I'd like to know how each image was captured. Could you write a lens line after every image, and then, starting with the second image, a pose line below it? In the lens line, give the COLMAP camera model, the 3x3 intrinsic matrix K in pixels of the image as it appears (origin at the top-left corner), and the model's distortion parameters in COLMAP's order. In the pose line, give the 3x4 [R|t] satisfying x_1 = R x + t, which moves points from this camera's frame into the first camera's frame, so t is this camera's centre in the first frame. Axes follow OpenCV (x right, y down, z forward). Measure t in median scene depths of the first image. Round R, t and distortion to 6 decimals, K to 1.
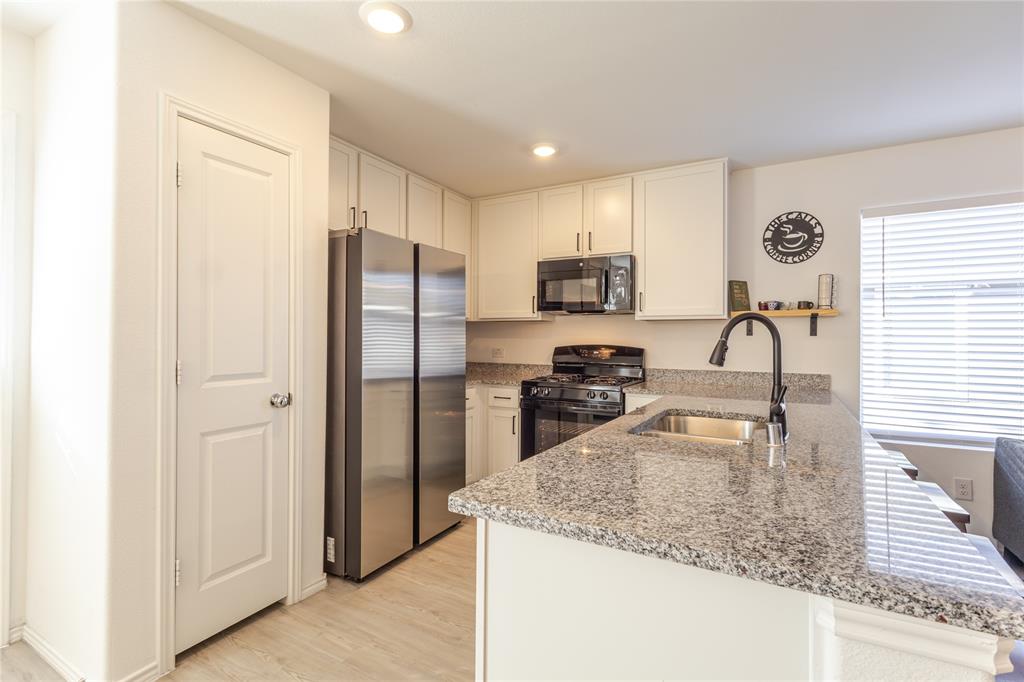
lens RADIAL K [[475.8, 0, 512.1], [0, 475.8, 335.2], [0, 0, 1]] dist [0.002913, 0.000509]
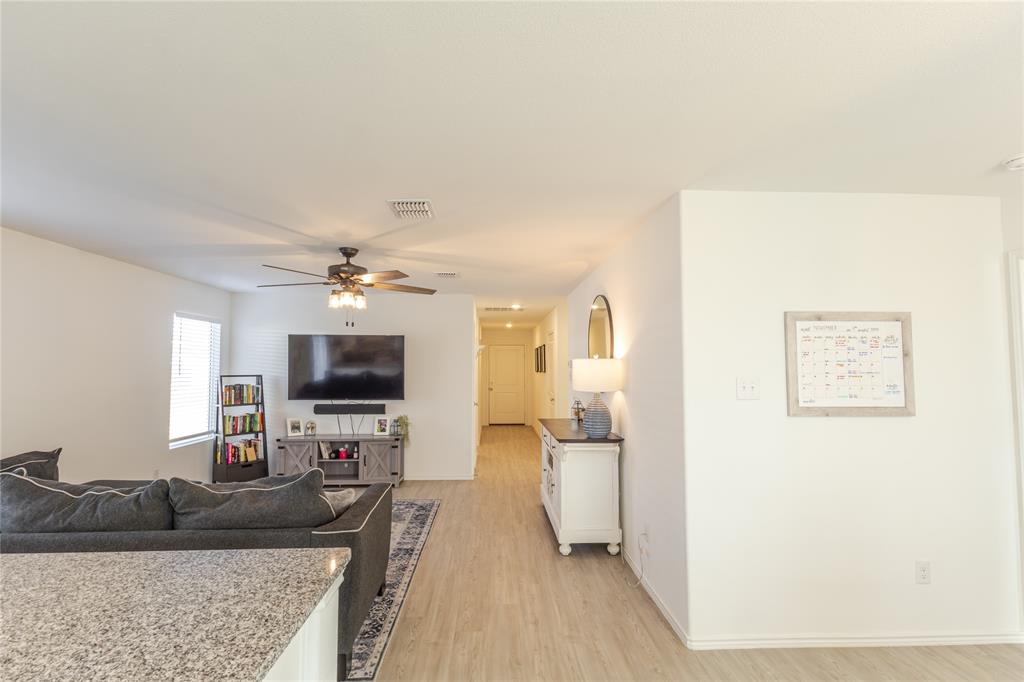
lens RADIAL K [[470.5, 0, 510.7], [0, 470.5, 344.7], [0, 0, 1]] dist [0.001857, 0.000018]
pose [[-0.532245, 0.033636, 0.845922, -0.278212], [-0.012429, 0.998792, -0.047535, -0.072750], [-0.846499, -0.035814, -0.531184, 0.284770]]
